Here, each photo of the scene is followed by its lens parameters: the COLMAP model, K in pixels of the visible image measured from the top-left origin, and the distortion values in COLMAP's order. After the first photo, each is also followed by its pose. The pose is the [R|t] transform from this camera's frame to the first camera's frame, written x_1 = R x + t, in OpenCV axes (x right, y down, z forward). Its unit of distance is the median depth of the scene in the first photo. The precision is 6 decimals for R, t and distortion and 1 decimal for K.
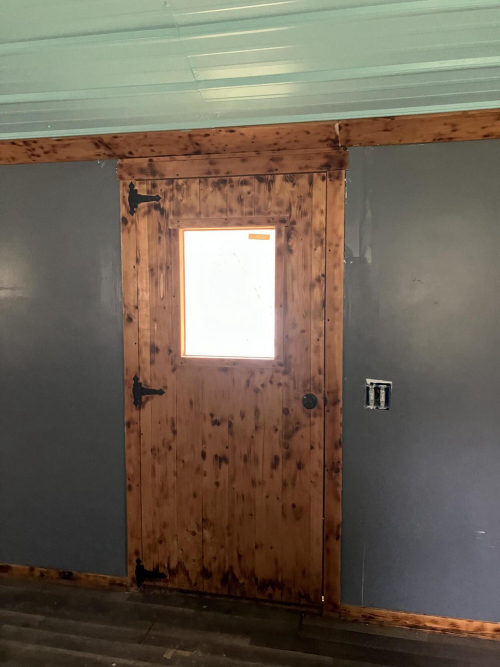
lens RADIAL K [[544.2, 0, 250.5], [0, 544.2, 338.4], [0, 0, 1]] dist [0.035835, -0.040148]
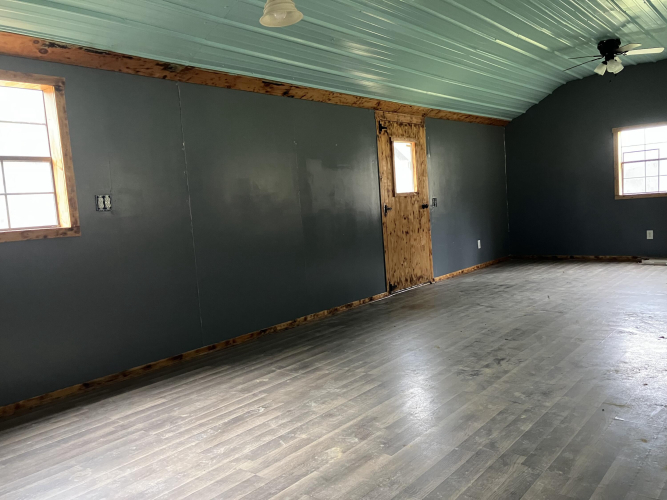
lens RADIAL K [[544.2, 0, 334.7], [0, 544.2, 247.7], [0, 0, 1]] dist [0.035835, -0.040148]
pose [[0.456851, -0.112976, 0.882340, -2.466352], [0.136211, 0.989089, 0.056118, 0.102634], [-0.879053, 0.094547, 0.467255, 0.114844]]
